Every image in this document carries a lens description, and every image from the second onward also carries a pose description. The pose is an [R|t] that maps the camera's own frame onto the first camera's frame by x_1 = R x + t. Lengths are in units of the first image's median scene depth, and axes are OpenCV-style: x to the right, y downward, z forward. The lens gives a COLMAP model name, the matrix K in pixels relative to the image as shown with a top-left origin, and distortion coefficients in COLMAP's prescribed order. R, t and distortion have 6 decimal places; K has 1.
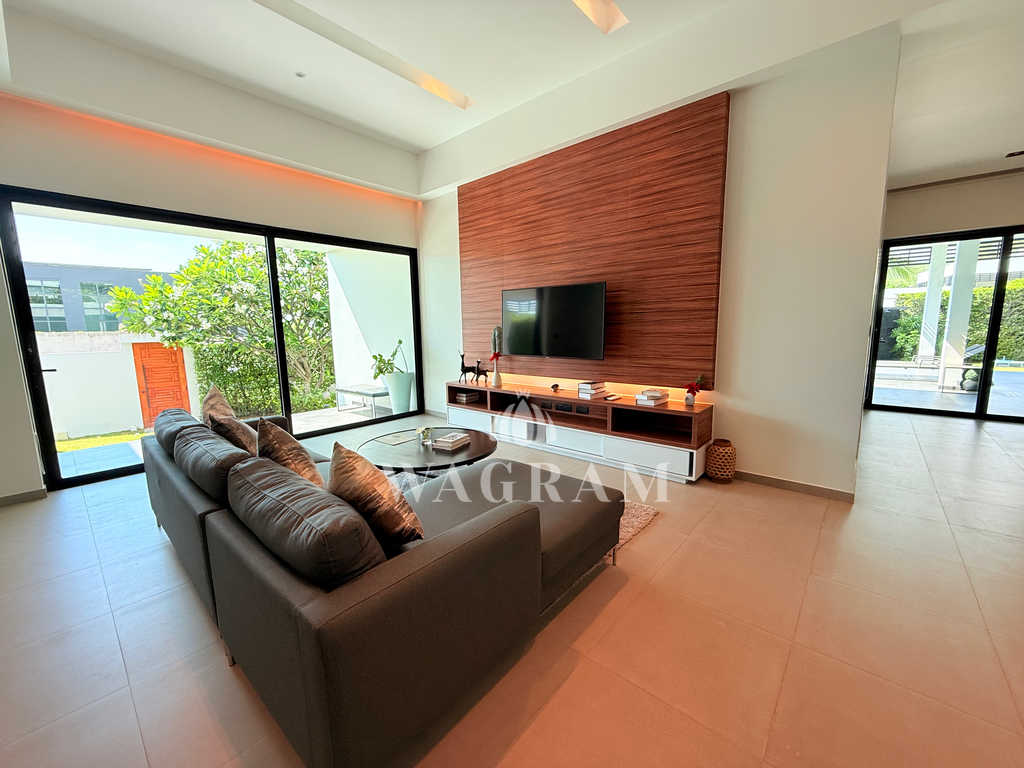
lens RADIAL K [[407.8, 0, 509.1], [0, 407.8, 385.5], [0, 0, 1]] dist [-0.000708, -0.000010]
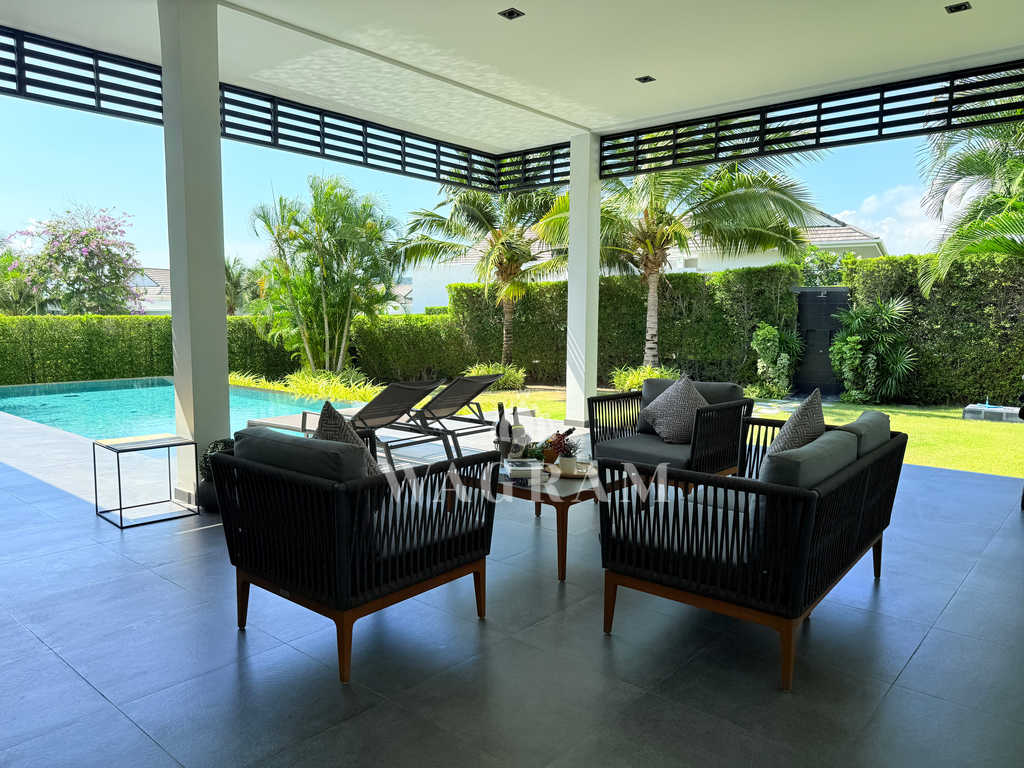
lens RADIAL K [[715.2, 0, 510.2], [0, 715.2, 387.4], [0, 0, 1]] dist [0.065757, -0.091063]
pose [[0.999700, 0.022106, 0.010517, 2.379343], [-0.021641, 0.998865, -0.042430, -0.124733], [-0.011443, 0.042190, 0.999044, 0.641458]]
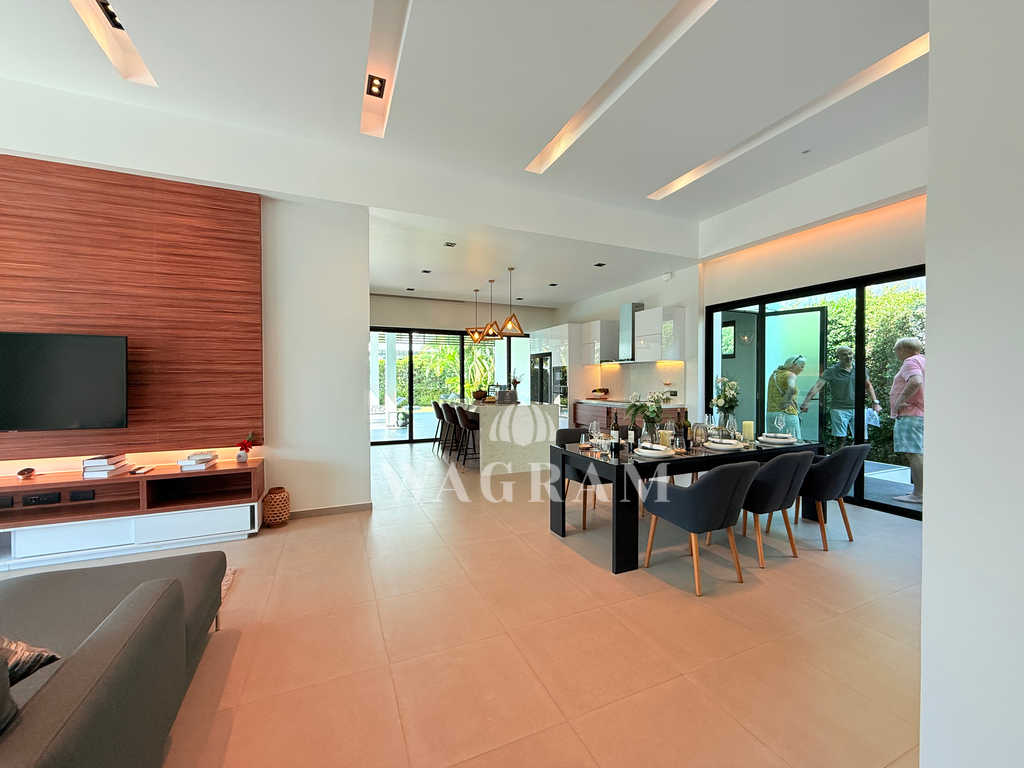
lens RADIAL K [[407.8, 0, 508.8], [0, 407.8, 385.7], [0, 0, 1]] dist [-0.000708, -0.000010]
pose [[0.422749, 0.000465, 0.906247, -0.172089], [0.124060, 0.990556, -0.058381, -0.000133], [-0.897715, 0.137109, 0.418699, -0.063412]]
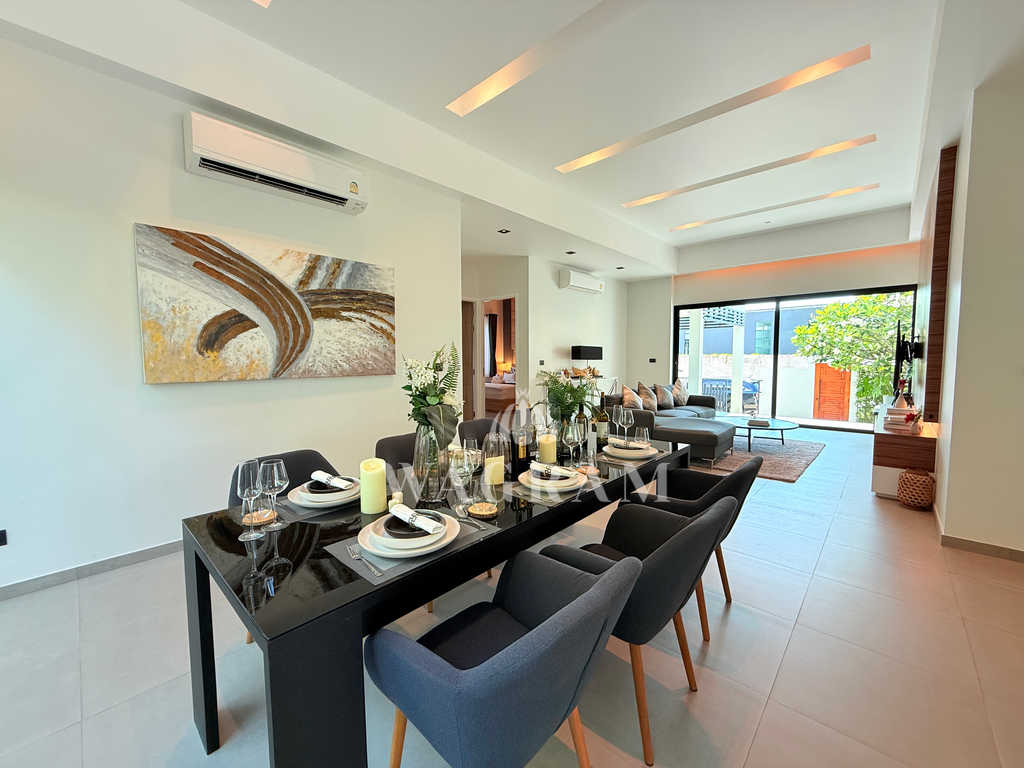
lens RADIAL K [[407.8, 0, 508.9], [0, 407.8, 385.8], [0, 0, 1]] dist [-0.000708, -0.000010]
pose [[-0.028867, 0.087122, -0.995779, 1.208920], [-0.137501, 0.986378, 0.090286, -0.020254], [0.990081, 0.139527, -0.016494, -0.037921]]
